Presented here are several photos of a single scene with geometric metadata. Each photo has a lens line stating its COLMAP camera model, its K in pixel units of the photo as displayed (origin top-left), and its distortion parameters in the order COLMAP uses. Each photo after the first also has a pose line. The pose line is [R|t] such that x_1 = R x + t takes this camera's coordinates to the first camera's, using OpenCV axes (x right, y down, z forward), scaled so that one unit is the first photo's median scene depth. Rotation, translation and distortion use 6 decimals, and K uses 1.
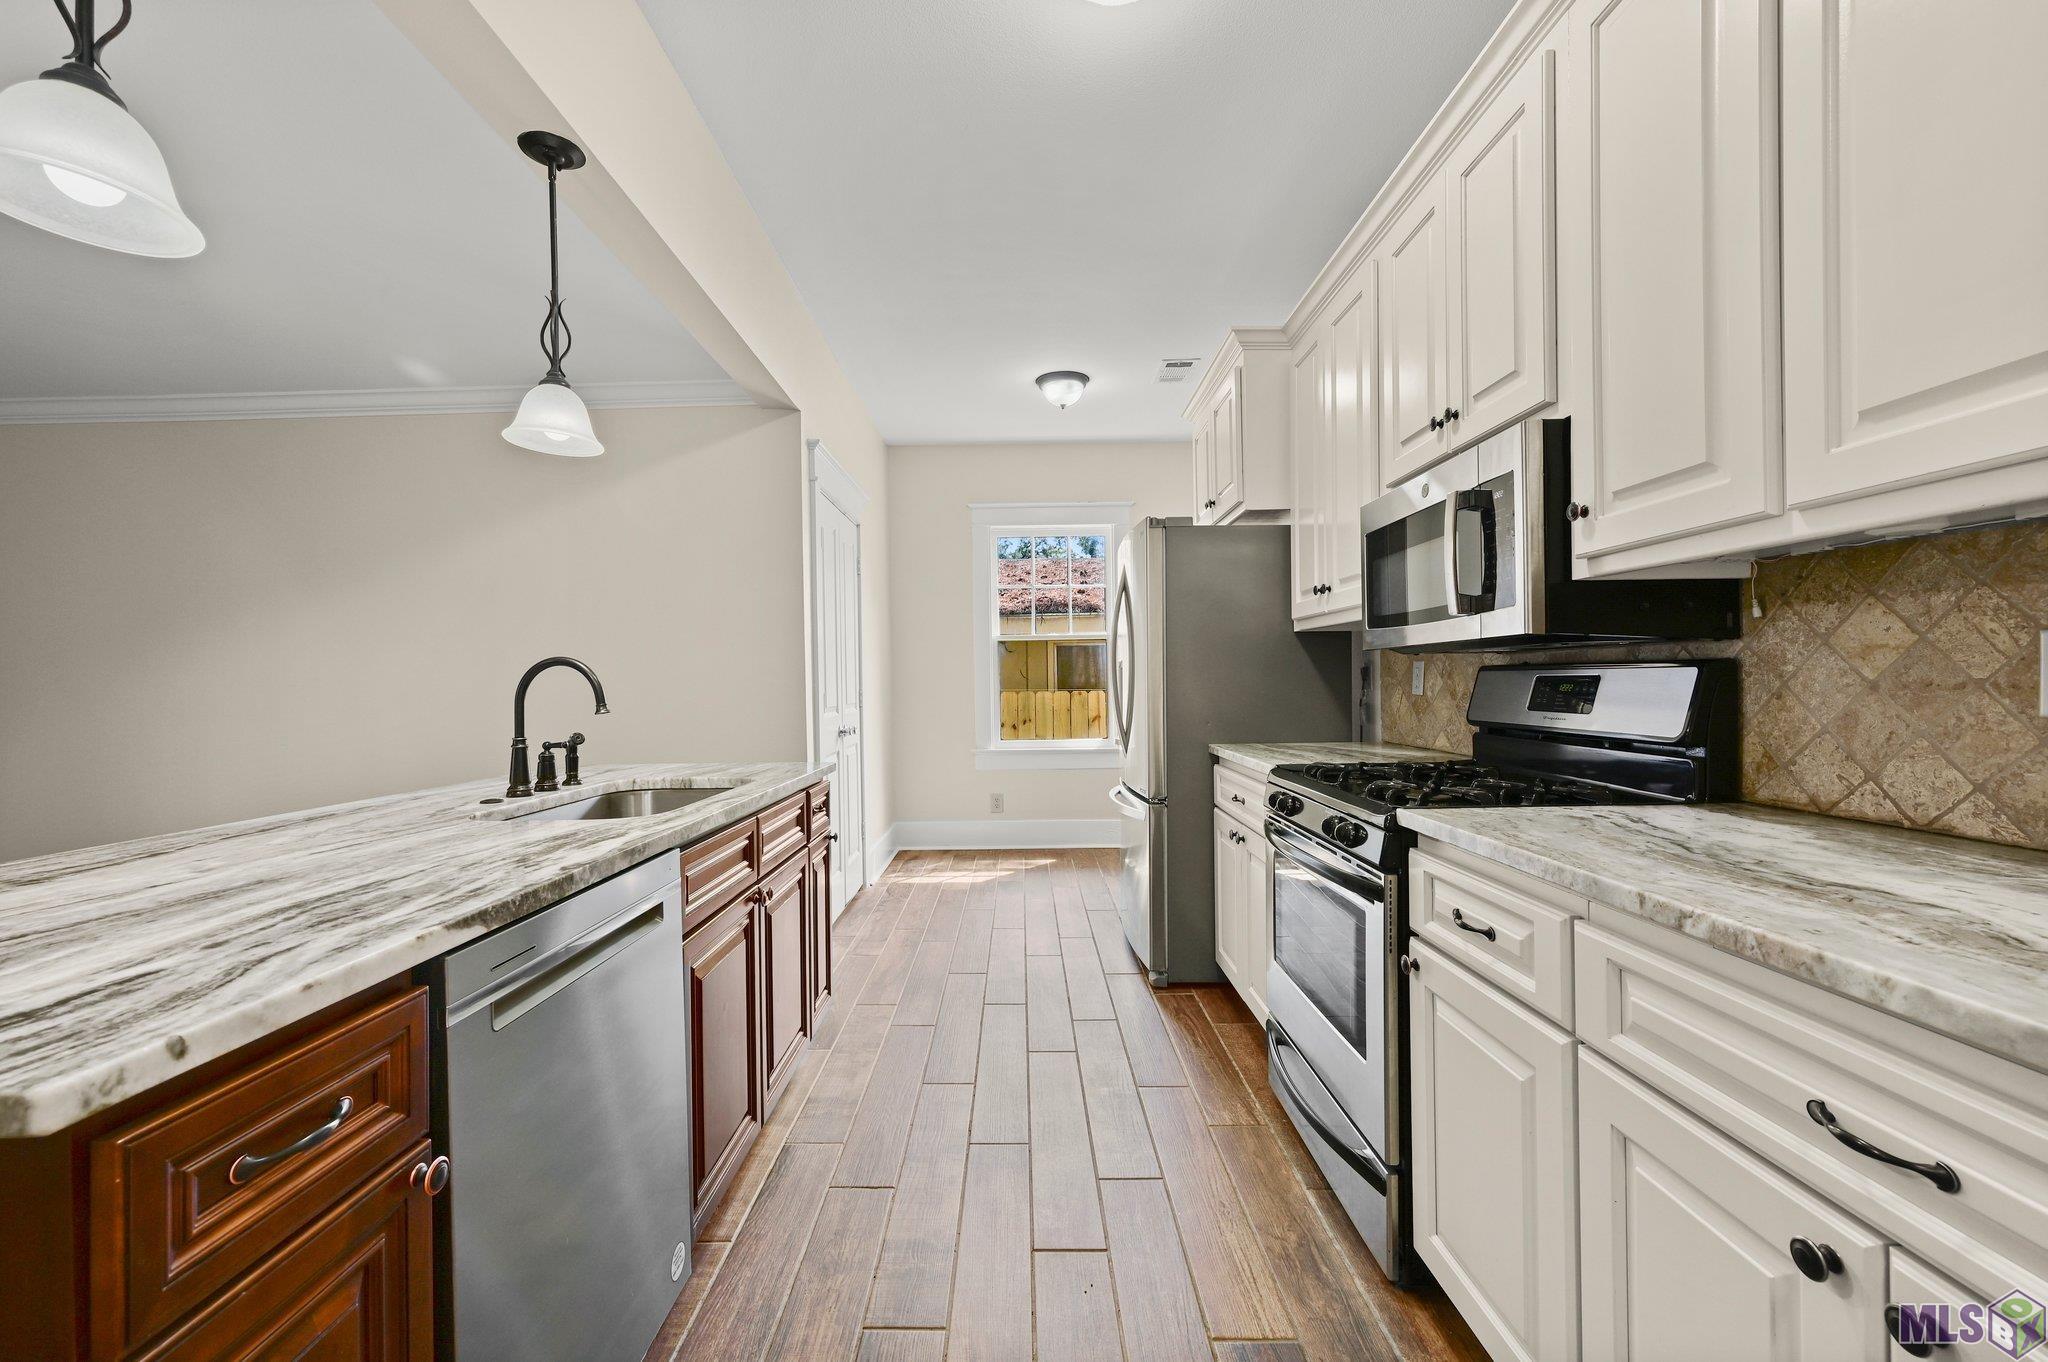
lens RADIAL K [[818.7, 0, 1024.0], [0, 818.7, 681.0], [0, 0, 1]] dist [-0.000306, 0.000071]
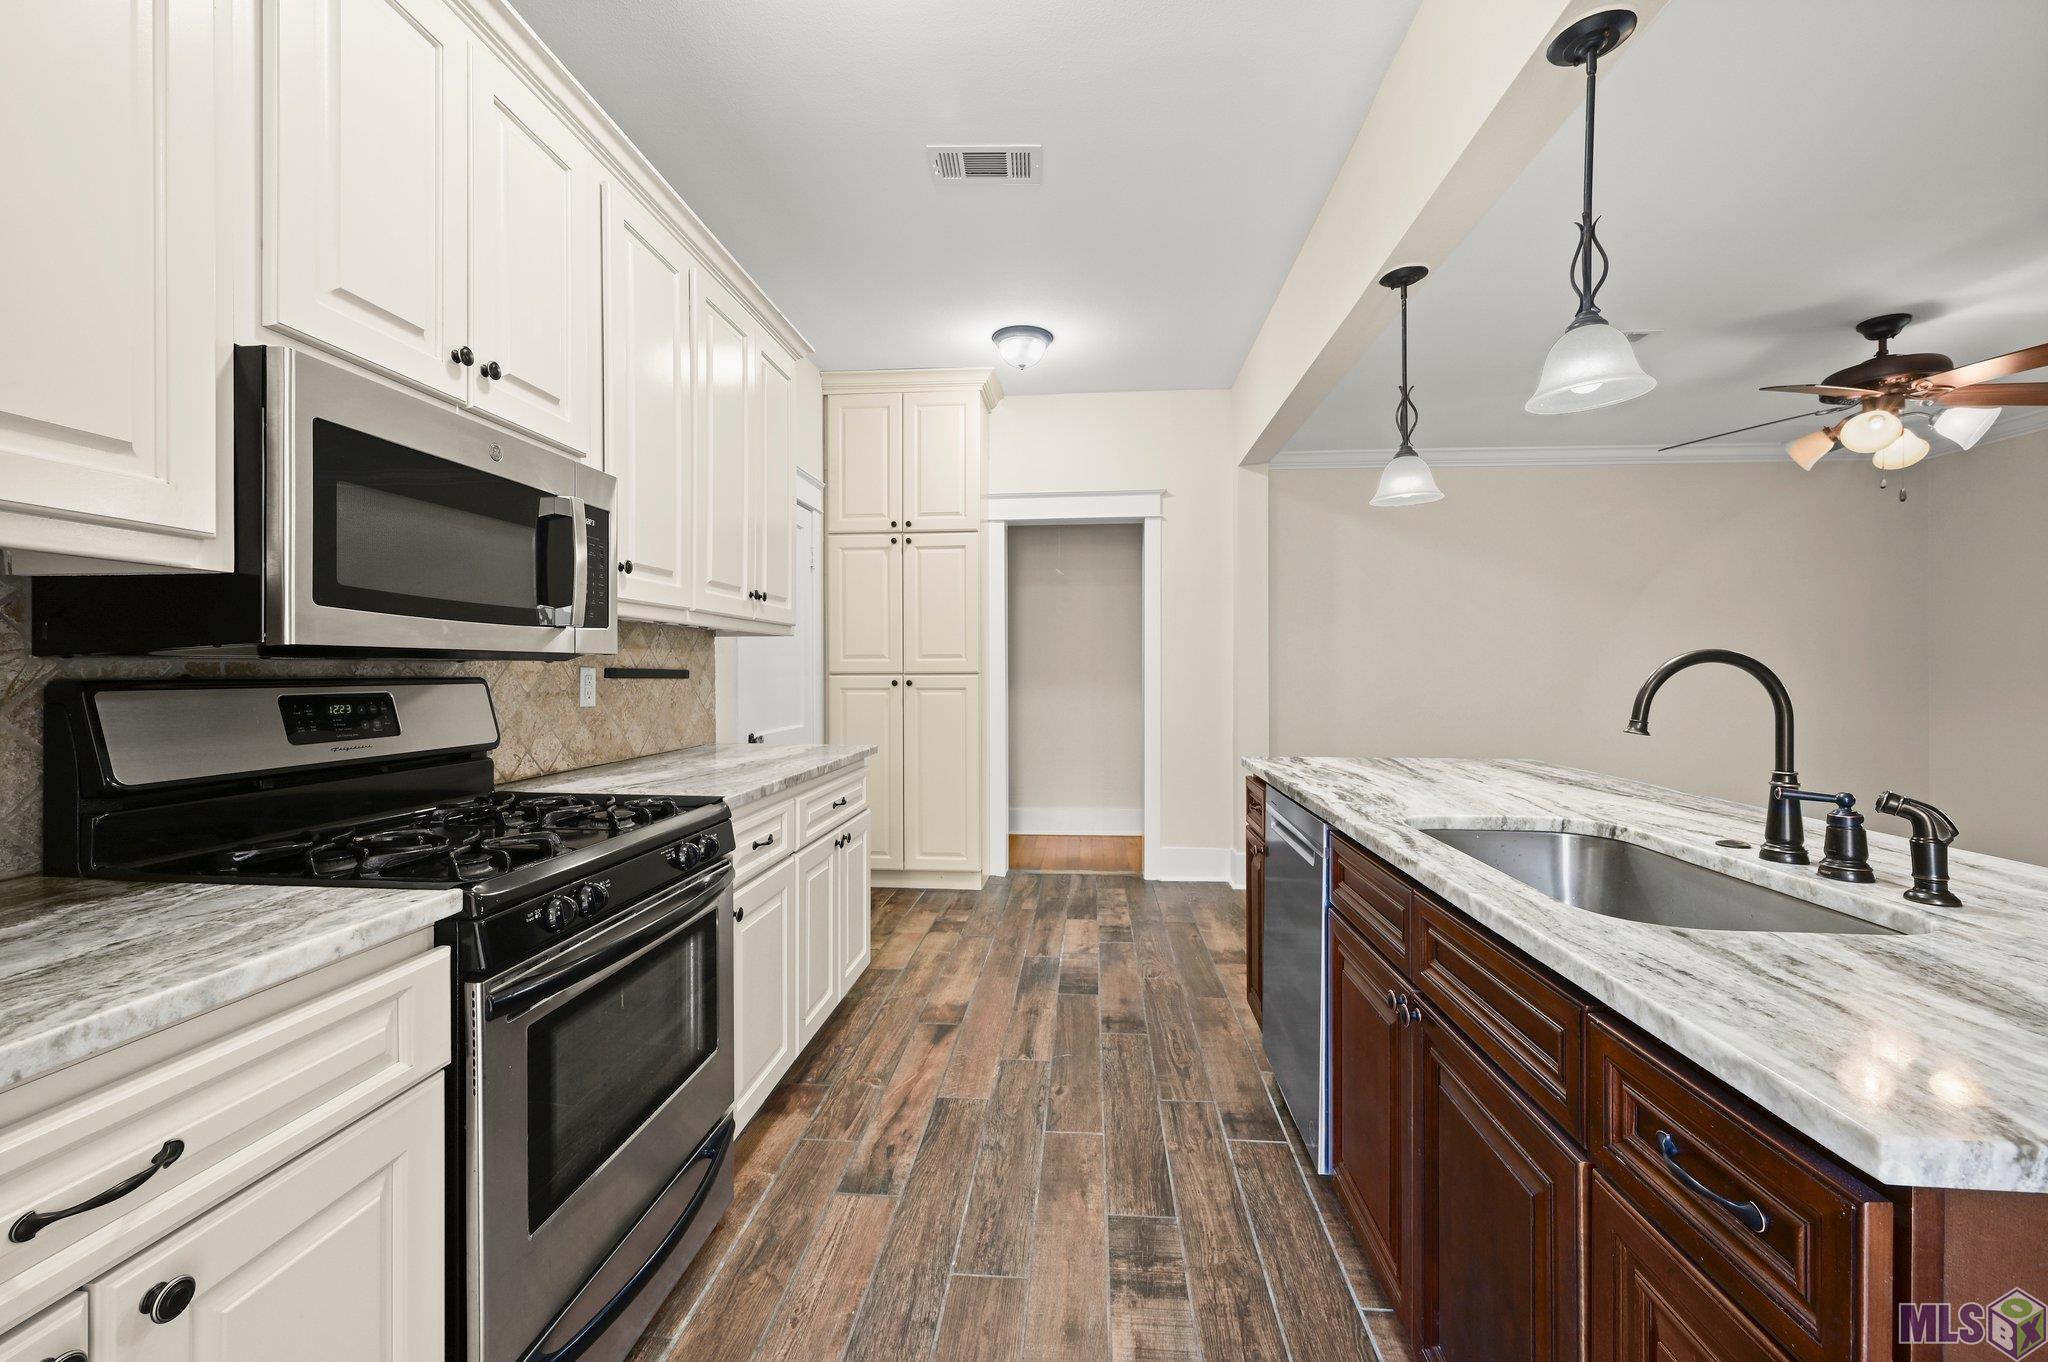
lens RADIAL K [[818.8, 0, 1021.9], [0, 818.8, 671.3], [0, 0, 1]] dist [0.002239, 0.000315]
pose [[-0.995664, 0.016764, 0.091499, -0.087186], [0.016773, 0.999859, -0.000668, -0.021461], [-0.091498, 0.000869, -0.995805, 2.173913]]
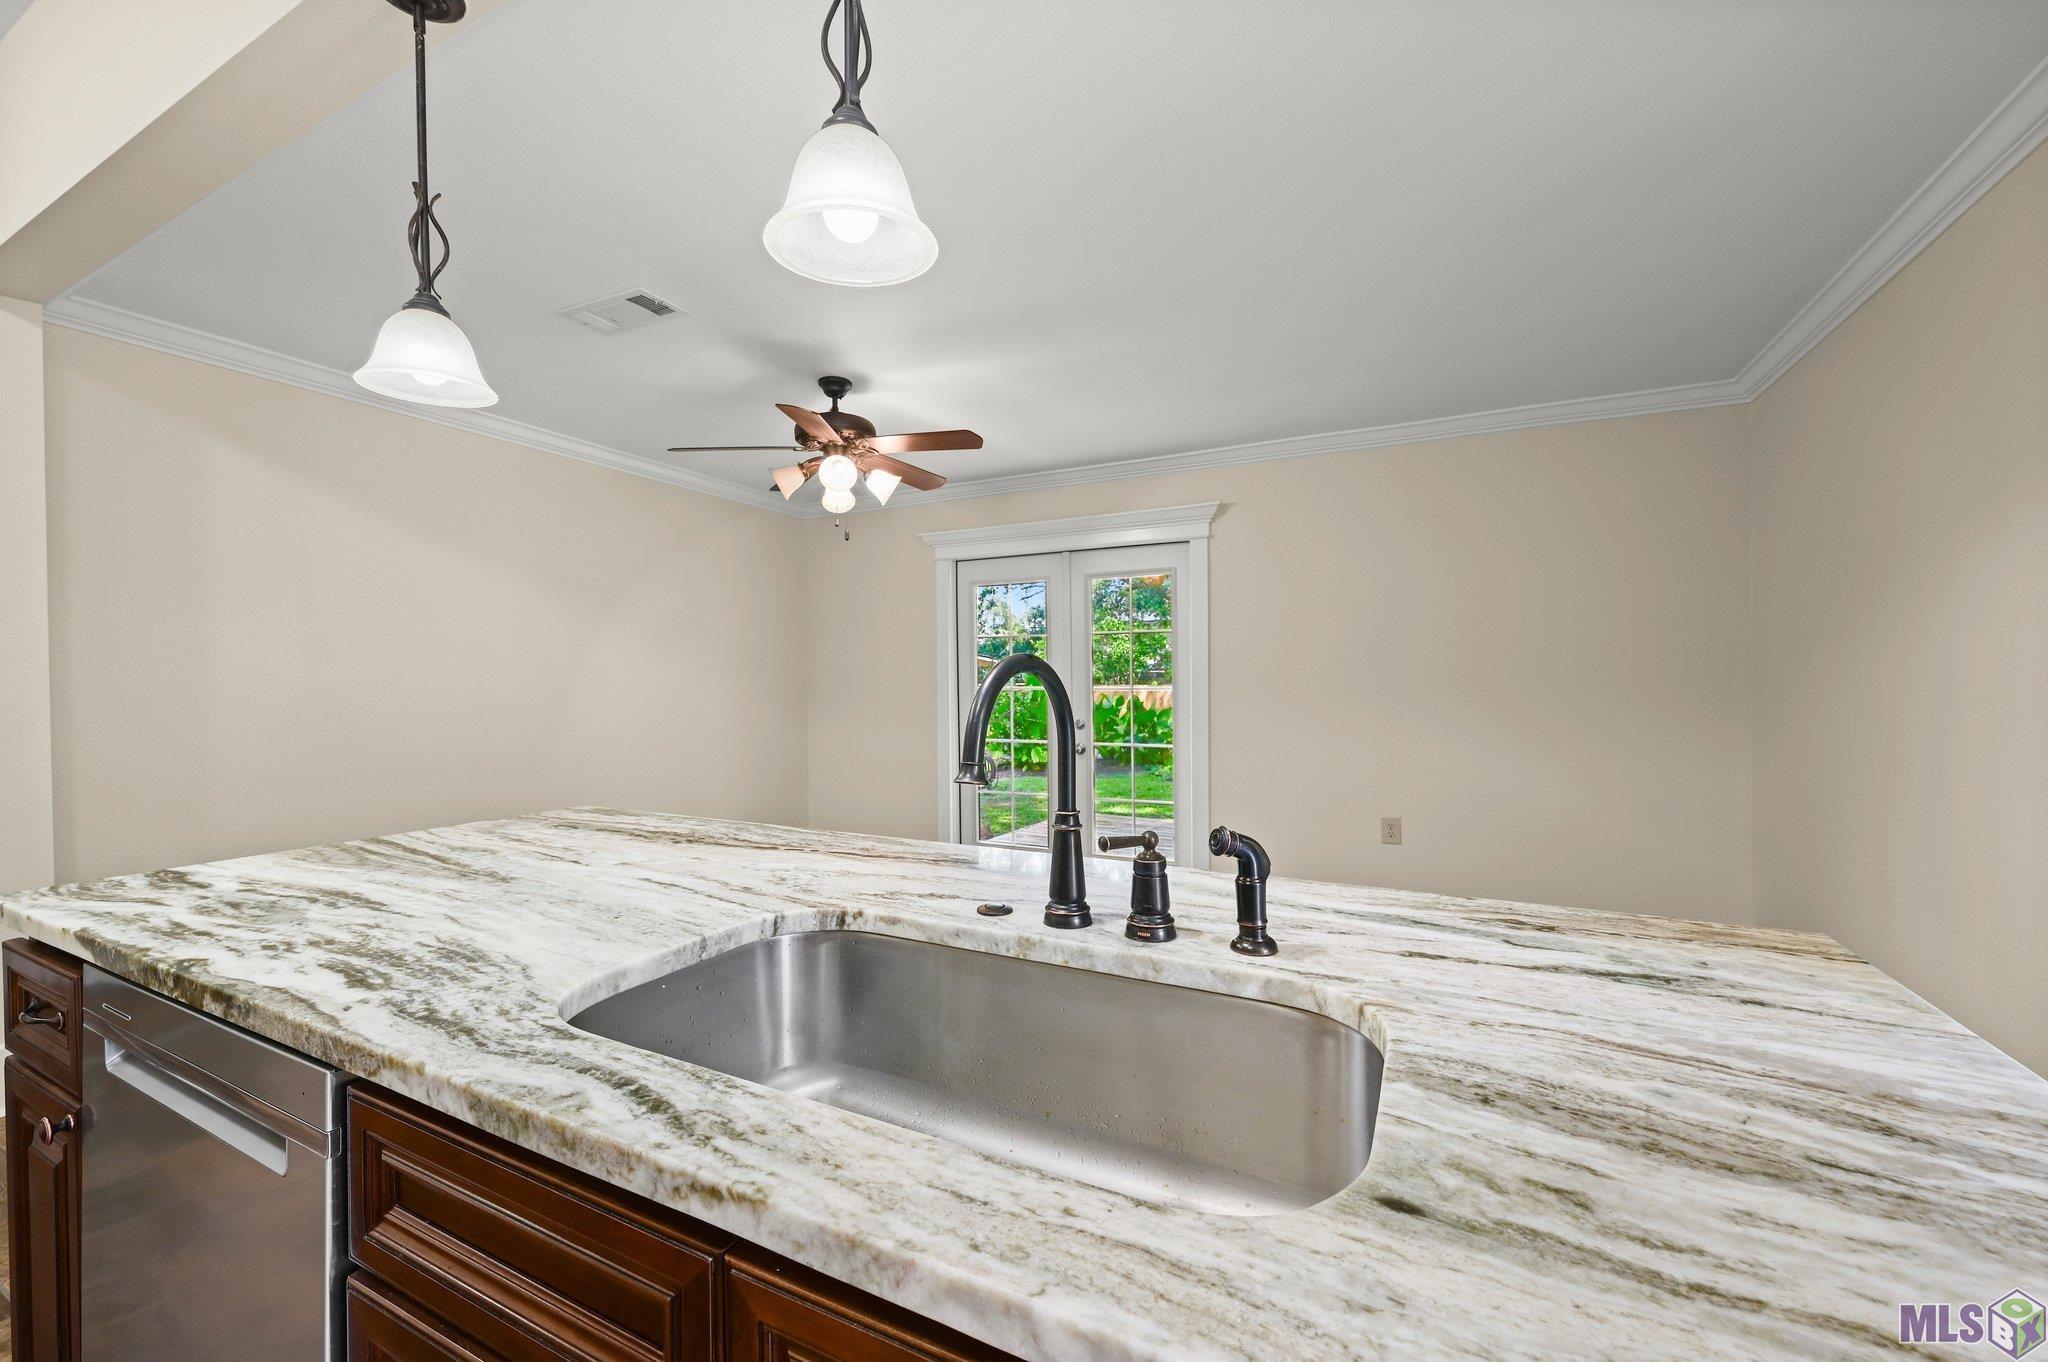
lens RADIAL K [[813.6, 0, 1008.3], [0, 813.6, 685.7], [0, 0, 1]] dist [-0.000502, 0.000148]
pose [[-0.468780, 0.024255, -0.882982, -0.184743], [0.015576, 0.999694, 0.019192, -0.020519], [0.883178, -0.004757, -0.469014, 1.528737]]
